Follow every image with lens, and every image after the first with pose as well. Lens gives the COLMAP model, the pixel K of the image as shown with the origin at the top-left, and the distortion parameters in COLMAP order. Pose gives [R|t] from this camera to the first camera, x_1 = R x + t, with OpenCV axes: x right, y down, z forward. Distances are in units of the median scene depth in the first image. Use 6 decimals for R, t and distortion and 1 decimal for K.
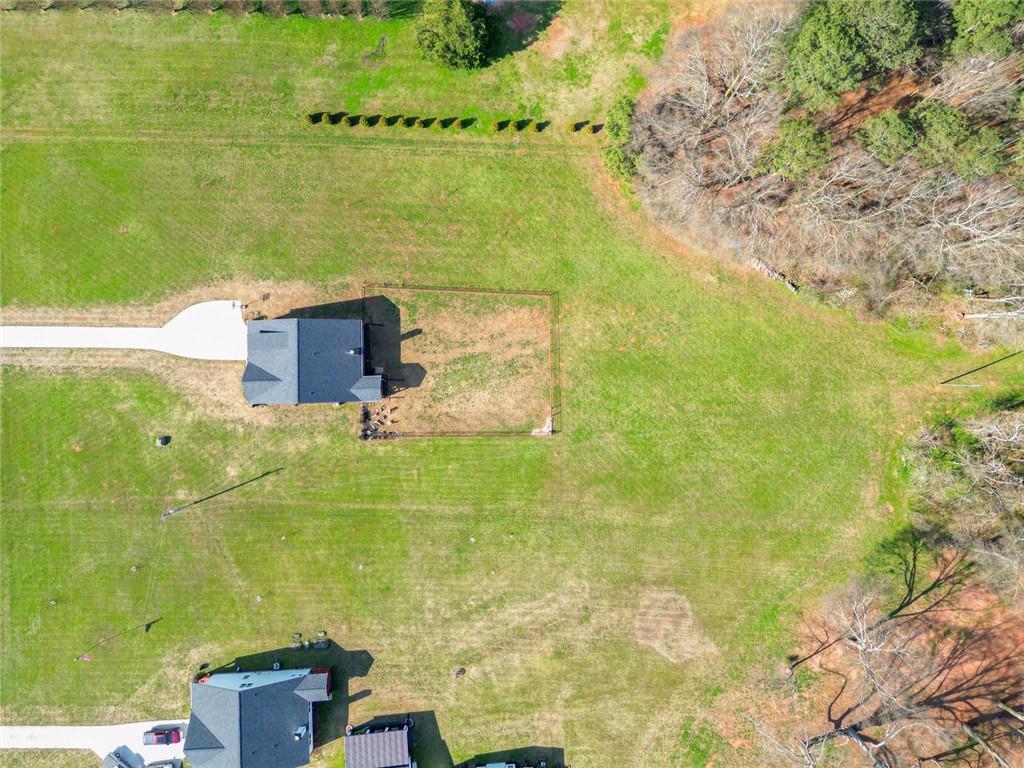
lens RADIAL K [[718.6, 0, 515.0], [0, 718.6, 381.3], [0, 0, 1]] dist [0.072314, -0.060097]
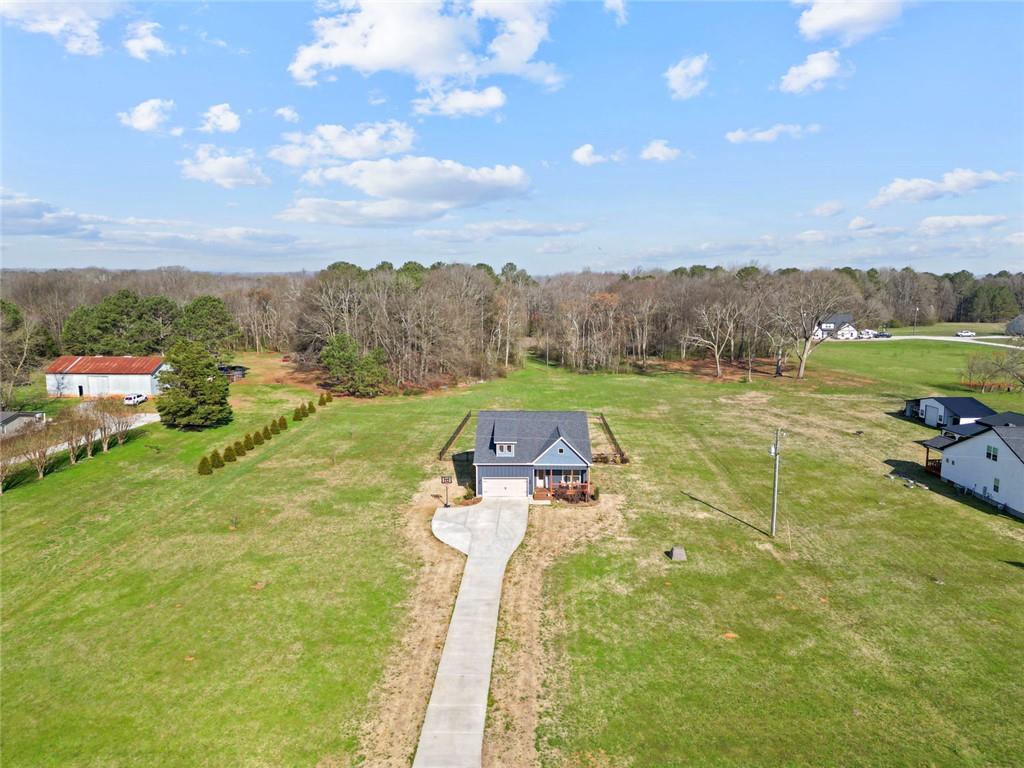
lens RADIAL K [[718.6, 0, 515.0], [0, 718.6, 381.3], [0, 0, 1]] dist [0.072314, -0.060097]
pose [[0.026617, -0.137792, 0.990103, -1.006943], [0.998594, 0.049082, -0.020015, -0.033870], [-0.045838, 0.989244, 0.138905, 0.800165]]
